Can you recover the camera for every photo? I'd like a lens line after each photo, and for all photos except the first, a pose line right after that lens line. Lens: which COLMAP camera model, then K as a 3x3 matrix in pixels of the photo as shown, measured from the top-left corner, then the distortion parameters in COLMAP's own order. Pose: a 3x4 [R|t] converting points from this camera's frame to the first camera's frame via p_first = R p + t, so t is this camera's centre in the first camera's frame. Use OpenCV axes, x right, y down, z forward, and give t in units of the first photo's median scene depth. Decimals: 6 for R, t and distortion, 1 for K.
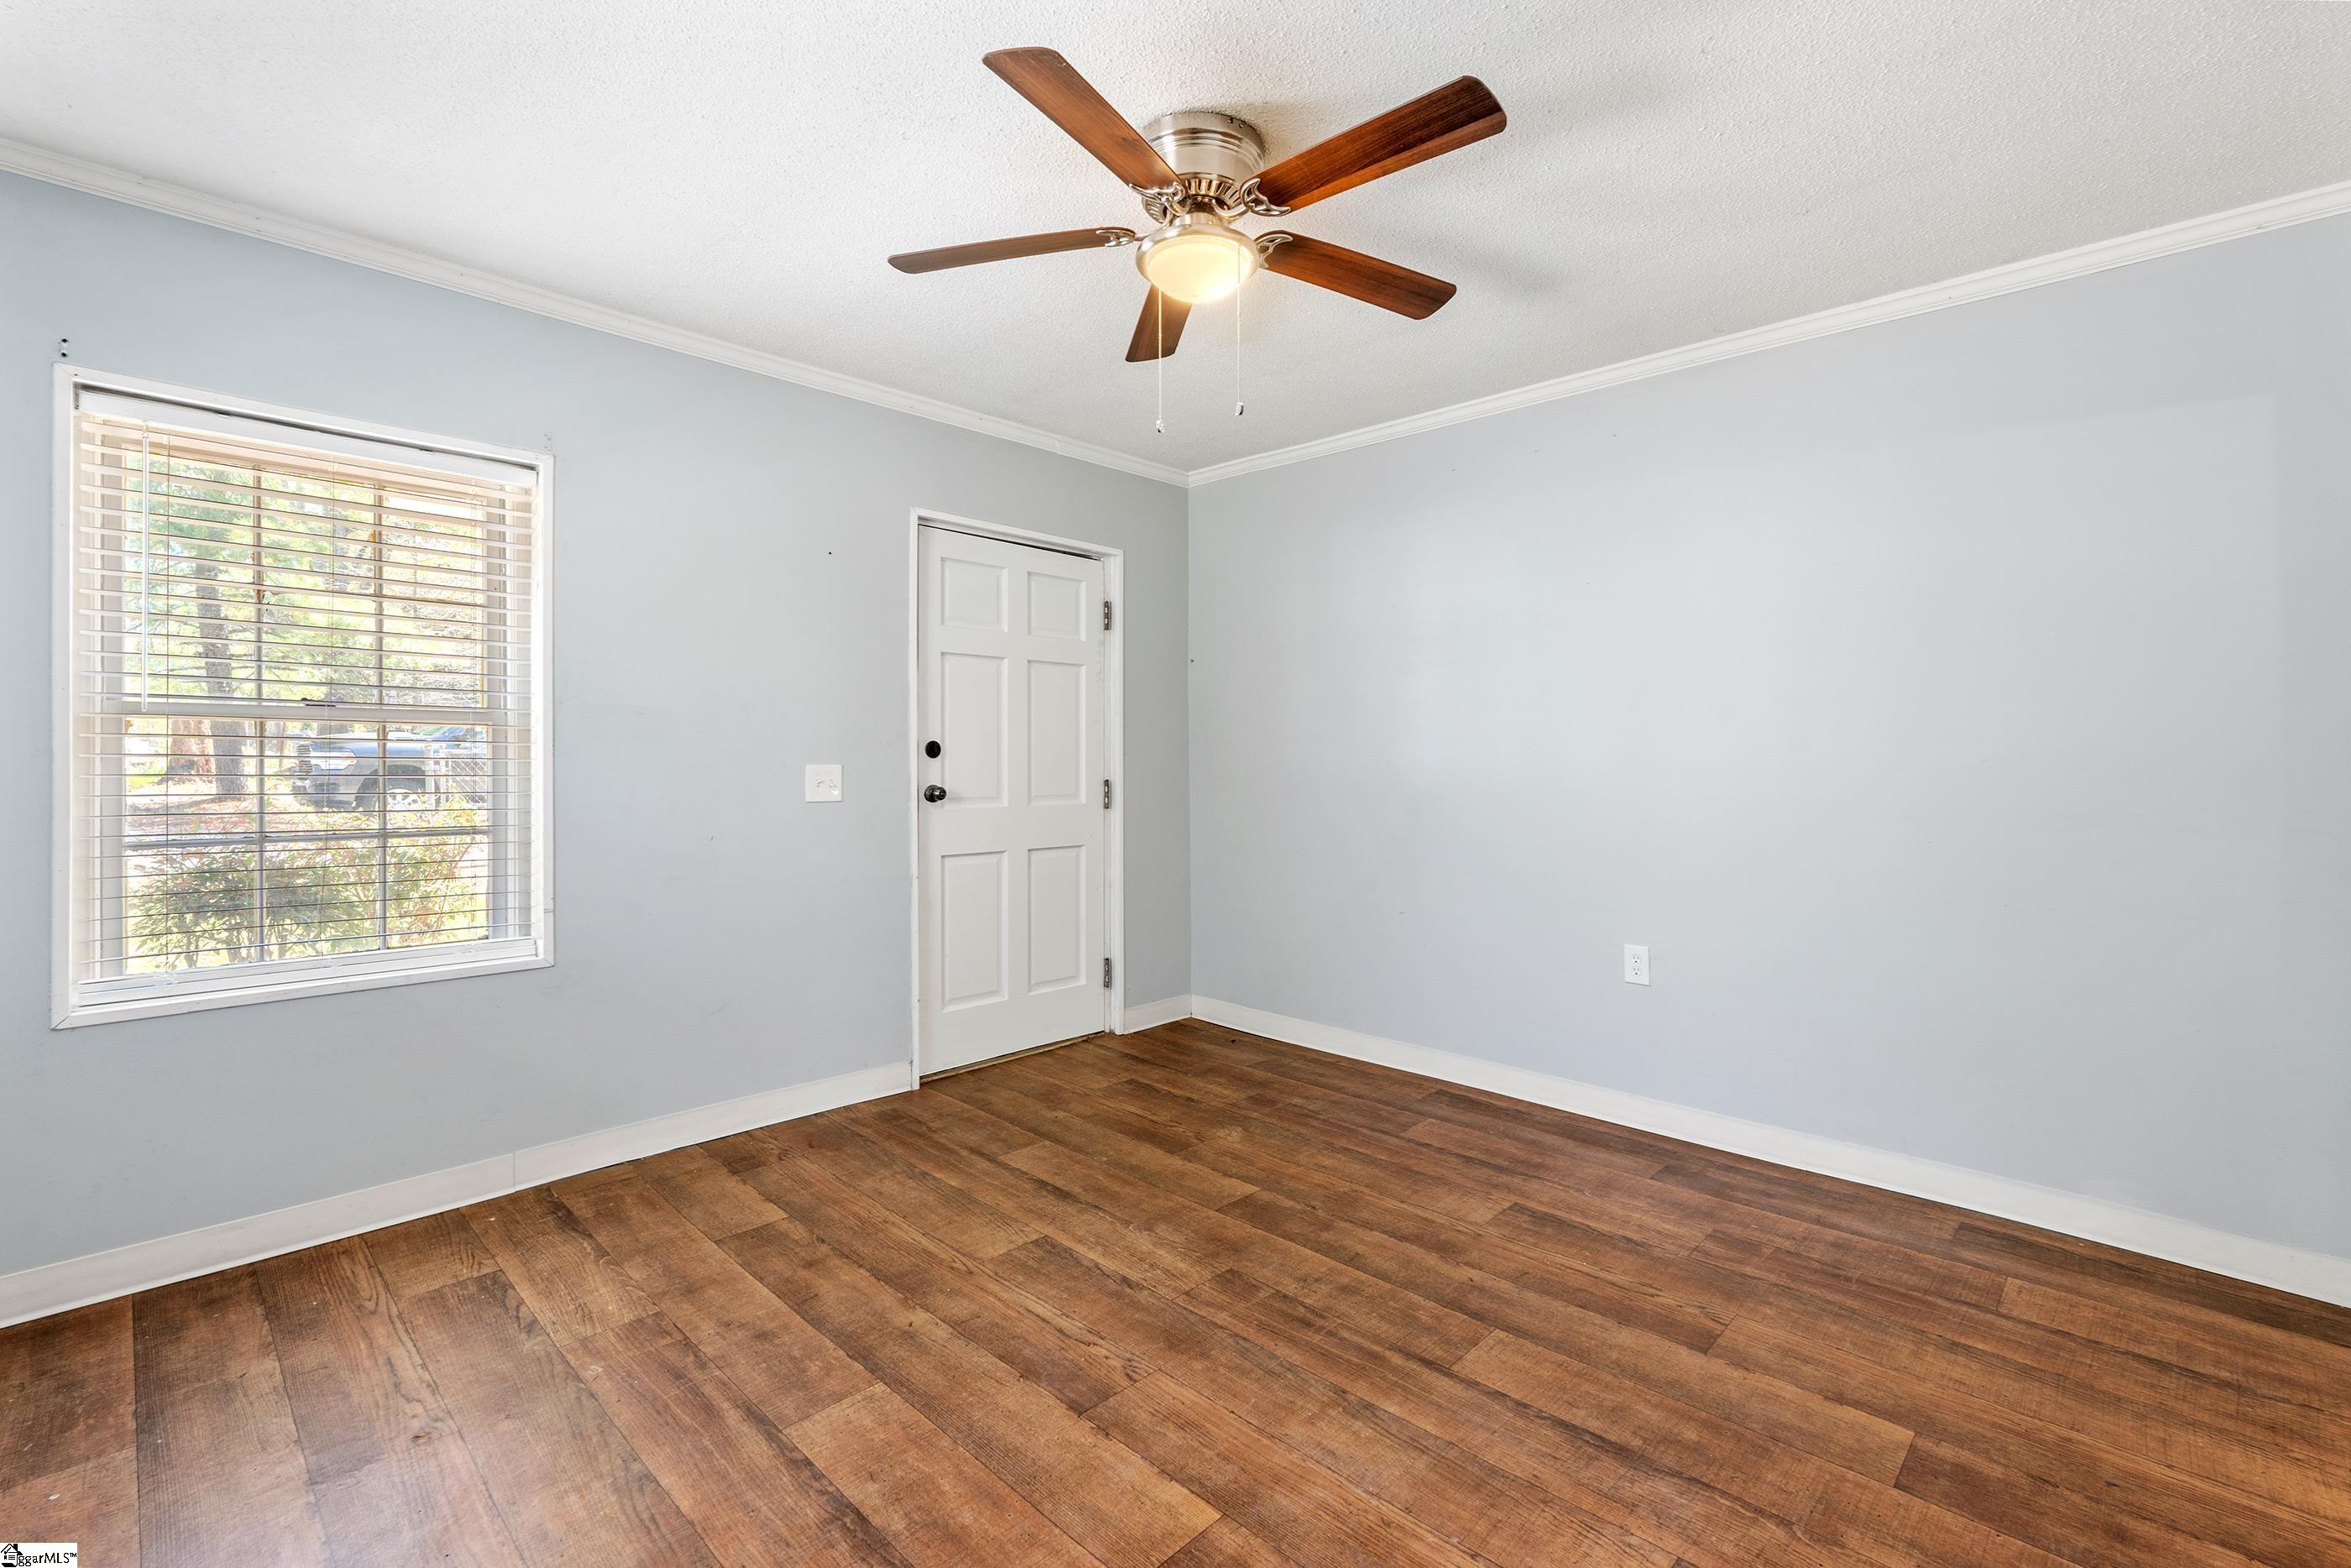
lens RADIAL K [[1029.3, 0, 1180.1], [0, 1029.3, 739.4], [0, 0, 1]] dist [-0.005984, 0.000830]
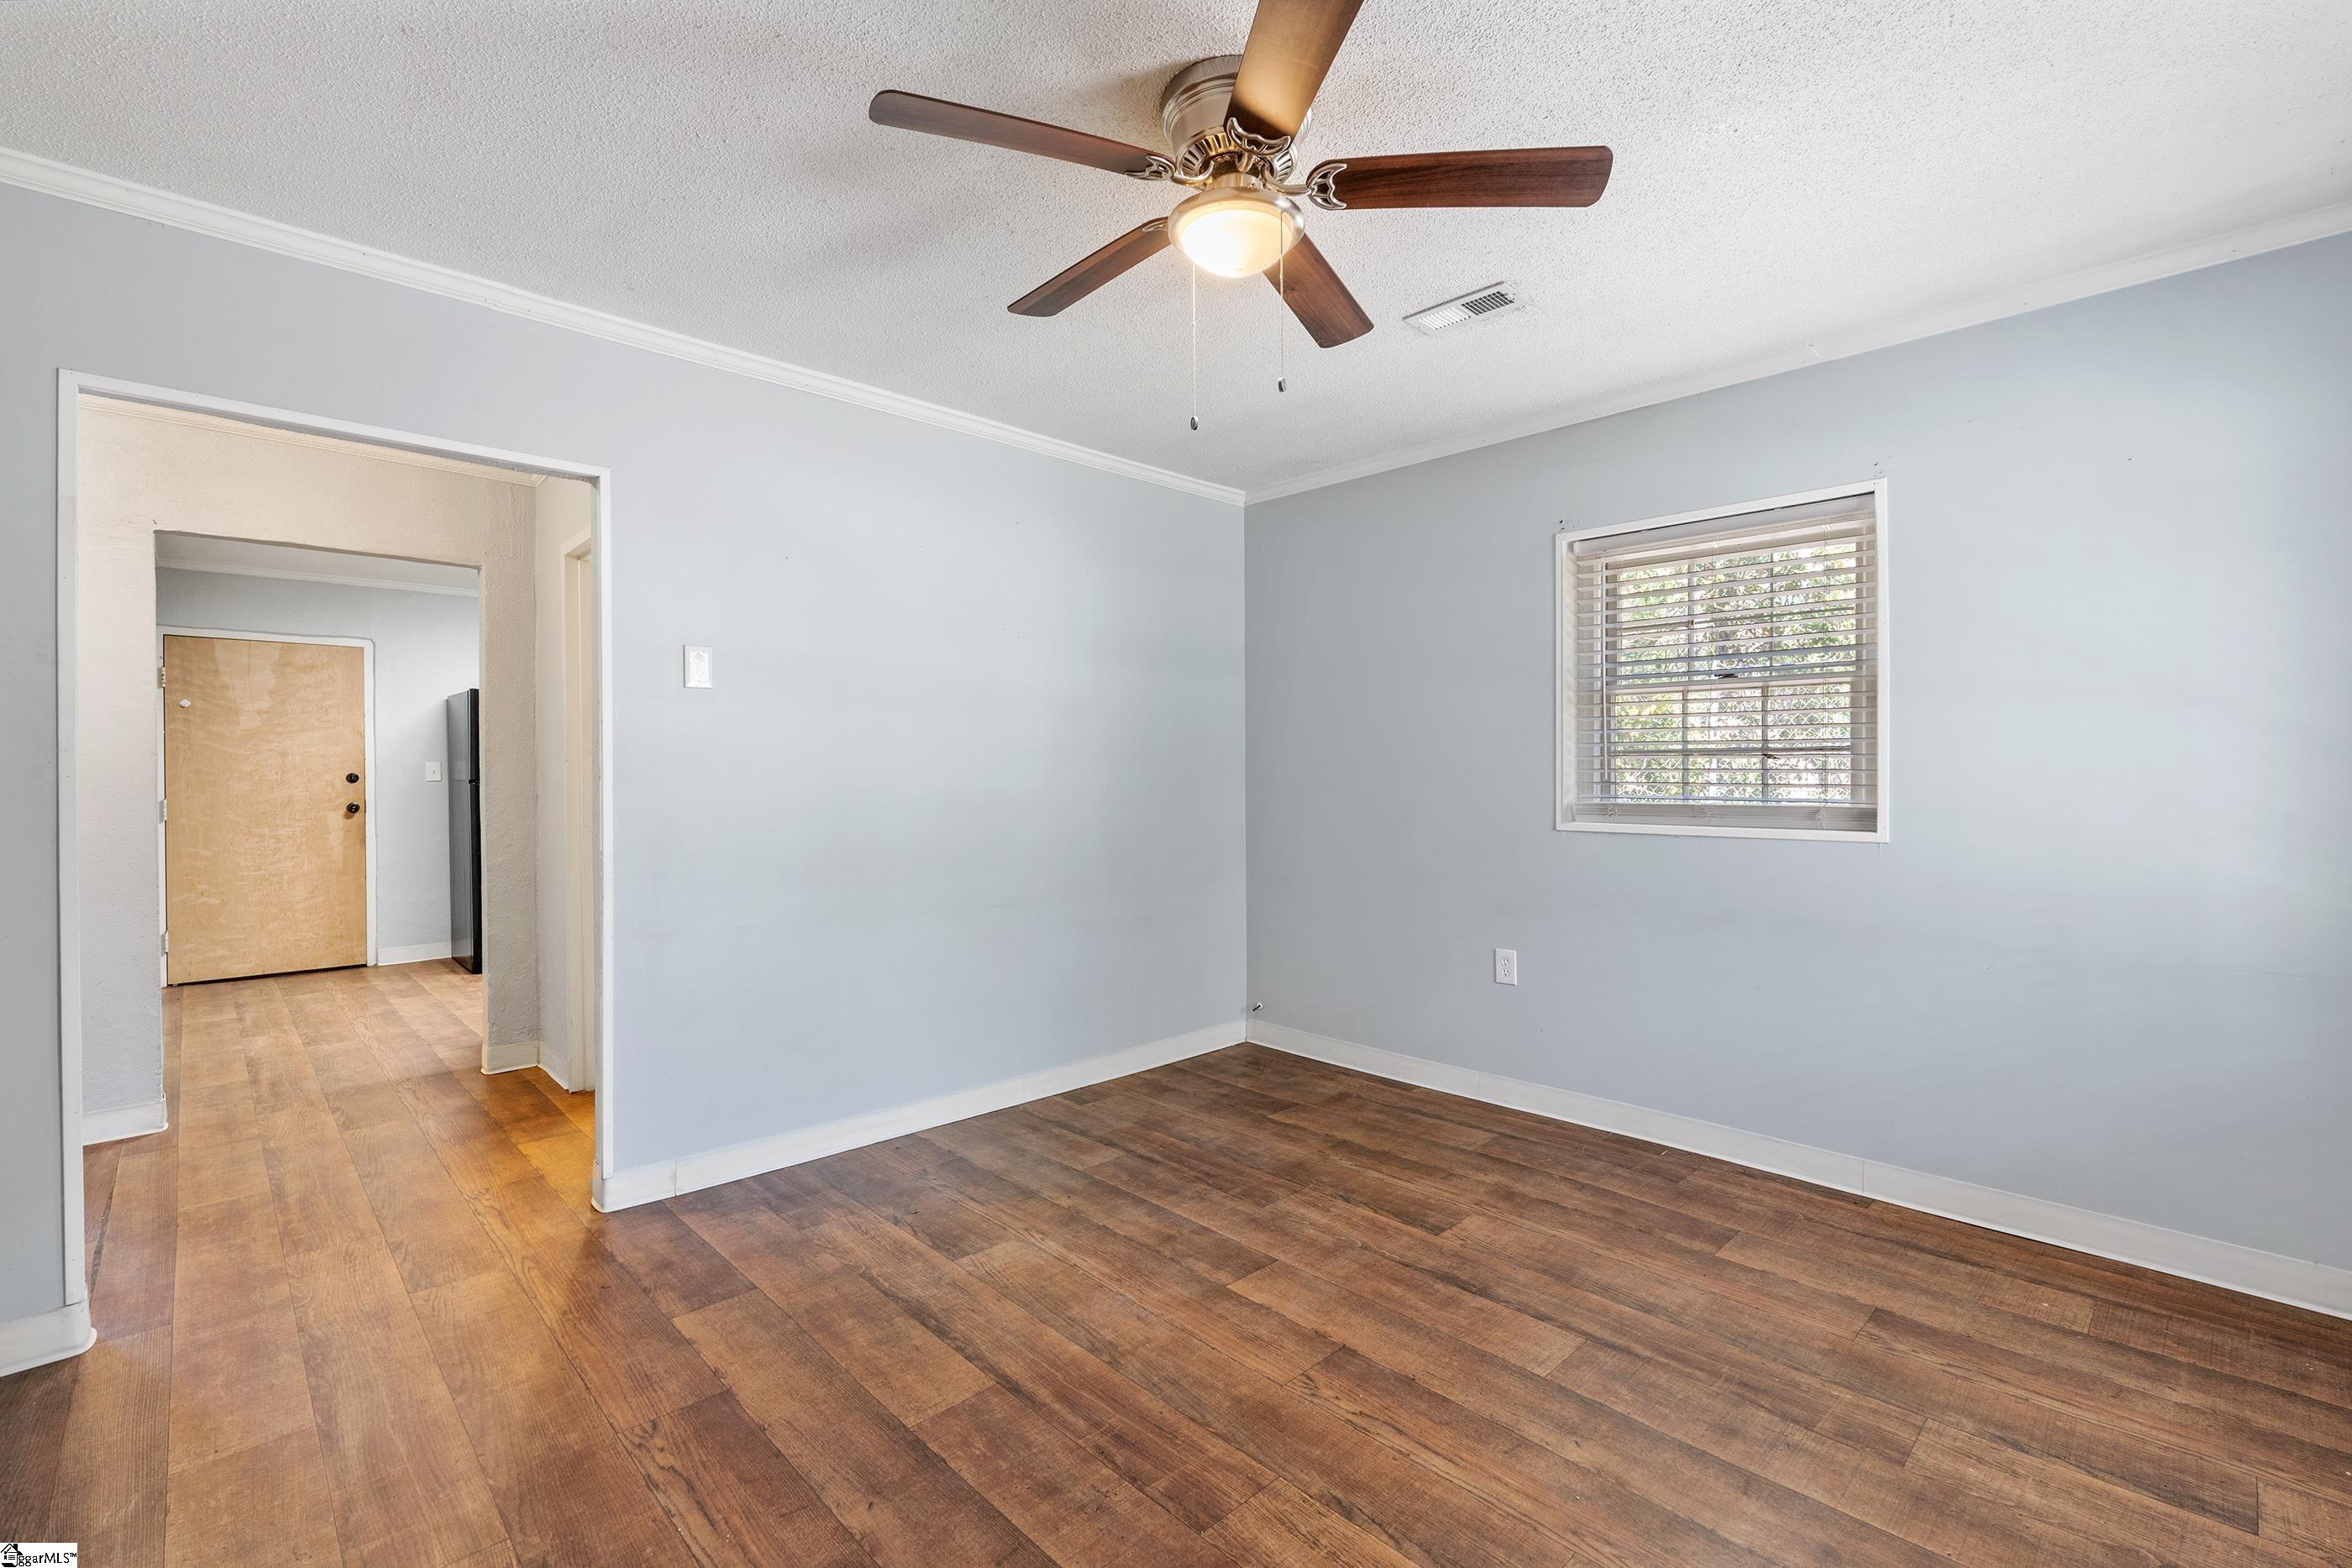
lens RADIAL K [[1021.7, 0, 1181.6], [0, 1021.7, 823.5], [0, 0, 1]] dist [-0.001518, -0.000497]
pose [[-0.999502, -0.004489, 0.031225, 0.040200], [-0.003303, 0.999275, 0.037924, 0.013897], [-0.031372, 0.037802, -0.998793, 1.600035]]
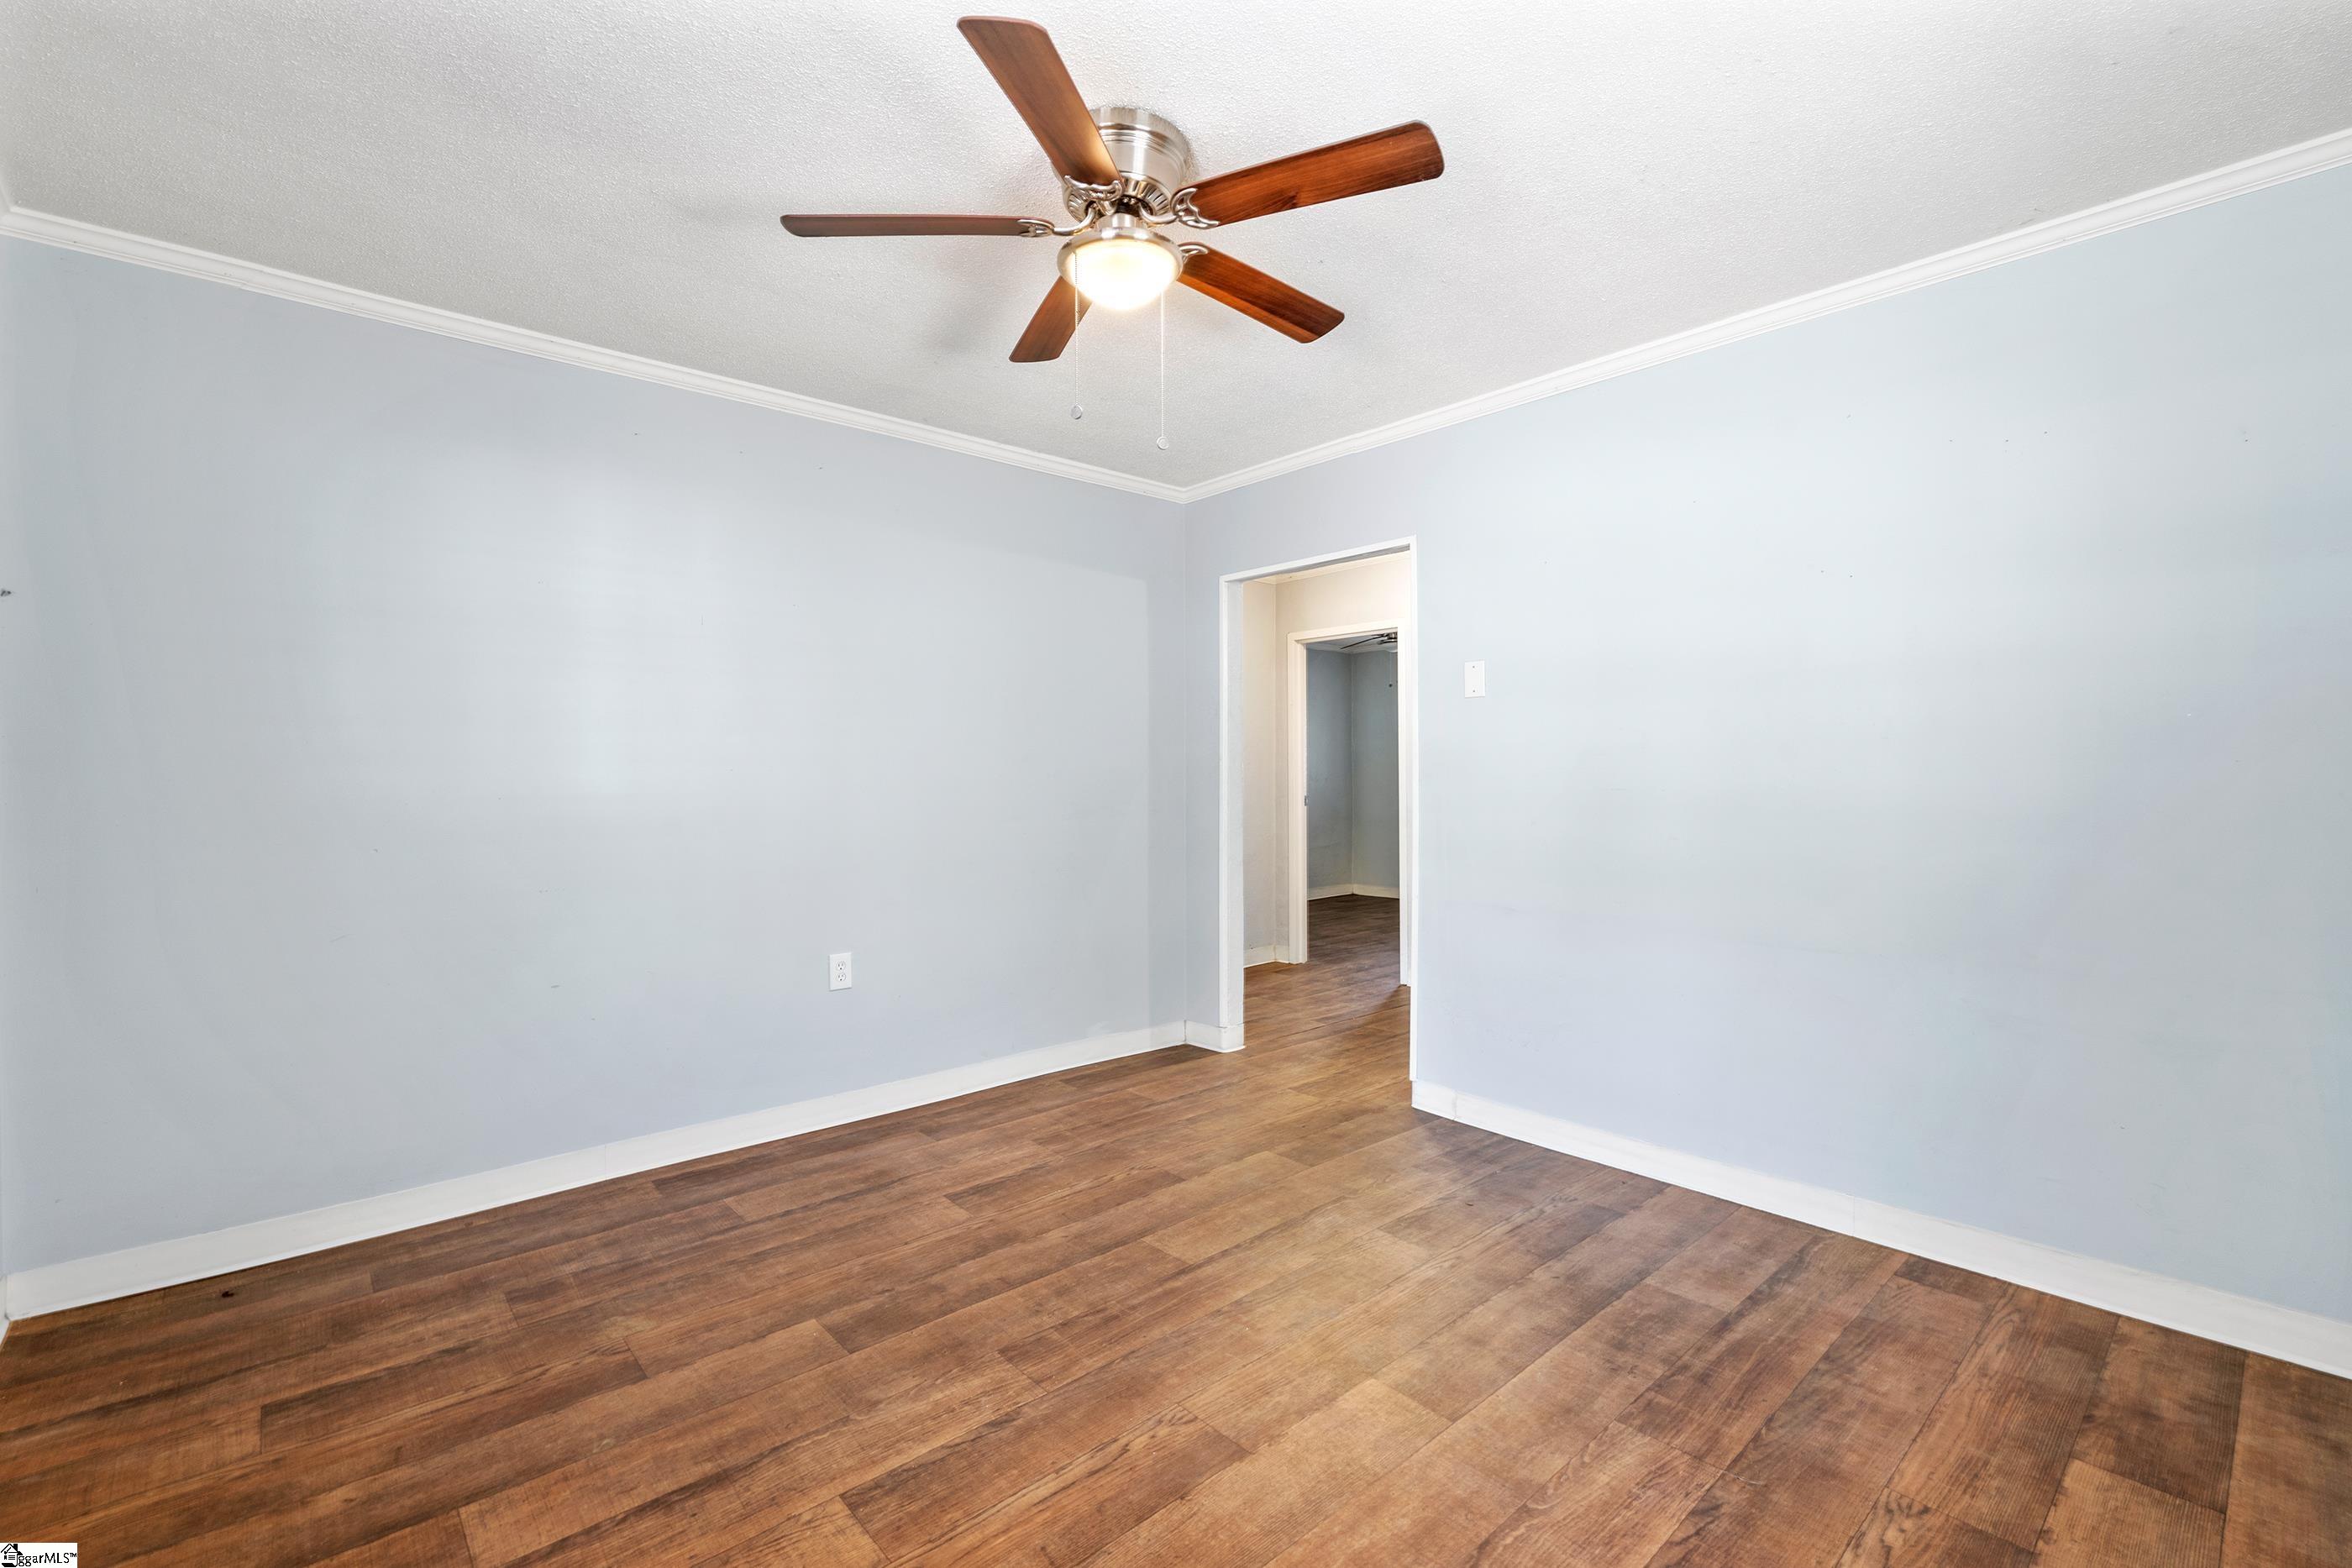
lens RADIAL K [[1033.0, 0, 1176.0], [0, 1033.0, 784.0], [0, 0, 1]] dist [-0.003811, -0.000020]
pose [[0.072326, -0.016480, 0.997245, -0.812697], [-0.008018, 0.999822, 0.017104, -0.005710], [-0.997349, -0.009233, 0.072181, 0.749654]]
